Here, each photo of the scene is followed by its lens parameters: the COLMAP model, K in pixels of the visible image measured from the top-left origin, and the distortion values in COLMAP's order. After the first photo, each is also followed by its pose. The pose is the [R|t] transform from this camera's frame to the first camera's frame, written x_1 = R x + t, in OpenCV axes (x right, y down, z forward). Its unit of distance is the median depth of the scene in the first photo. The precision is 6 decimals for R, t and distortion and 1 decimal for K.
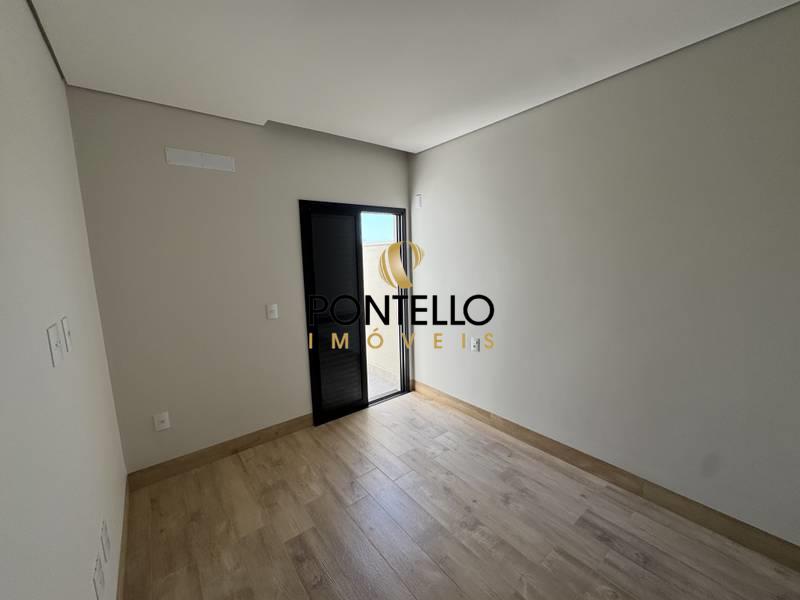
lens RADIAL K [[319.3, 0, 399.8], [0, 319.3, 301.1], [0, 0, 1]] dist [-0.002478, 0.000594]
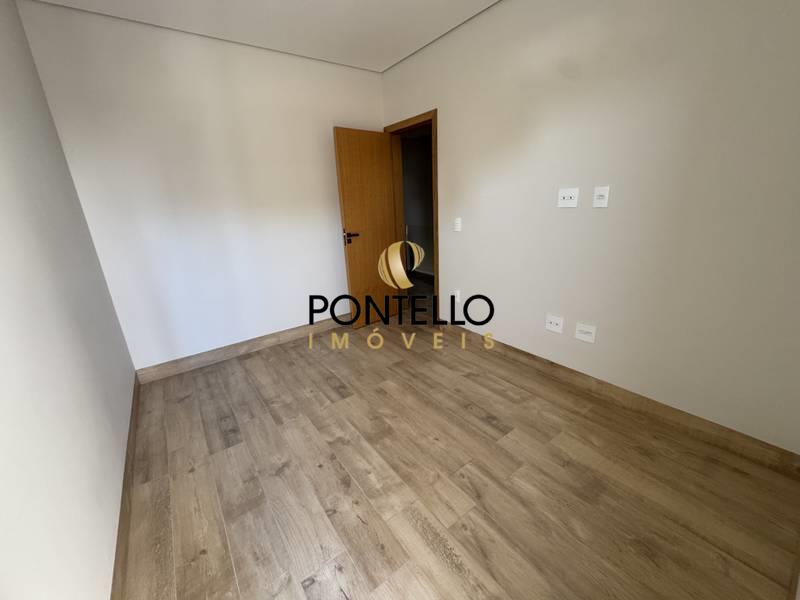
lens RADIAL K [[319.3, 0, 399.8], [0, 319.3, 299.7], [0, 0, 1]] dist [-0.002478, 0.000594]
pose [[-0.996752, 0.063212, 0.049896, -0.049713], [0.078612, 0.898223, 0.432453, -0.129466], [-0.017482, 0.434971, -0.900275, 1.679397]]
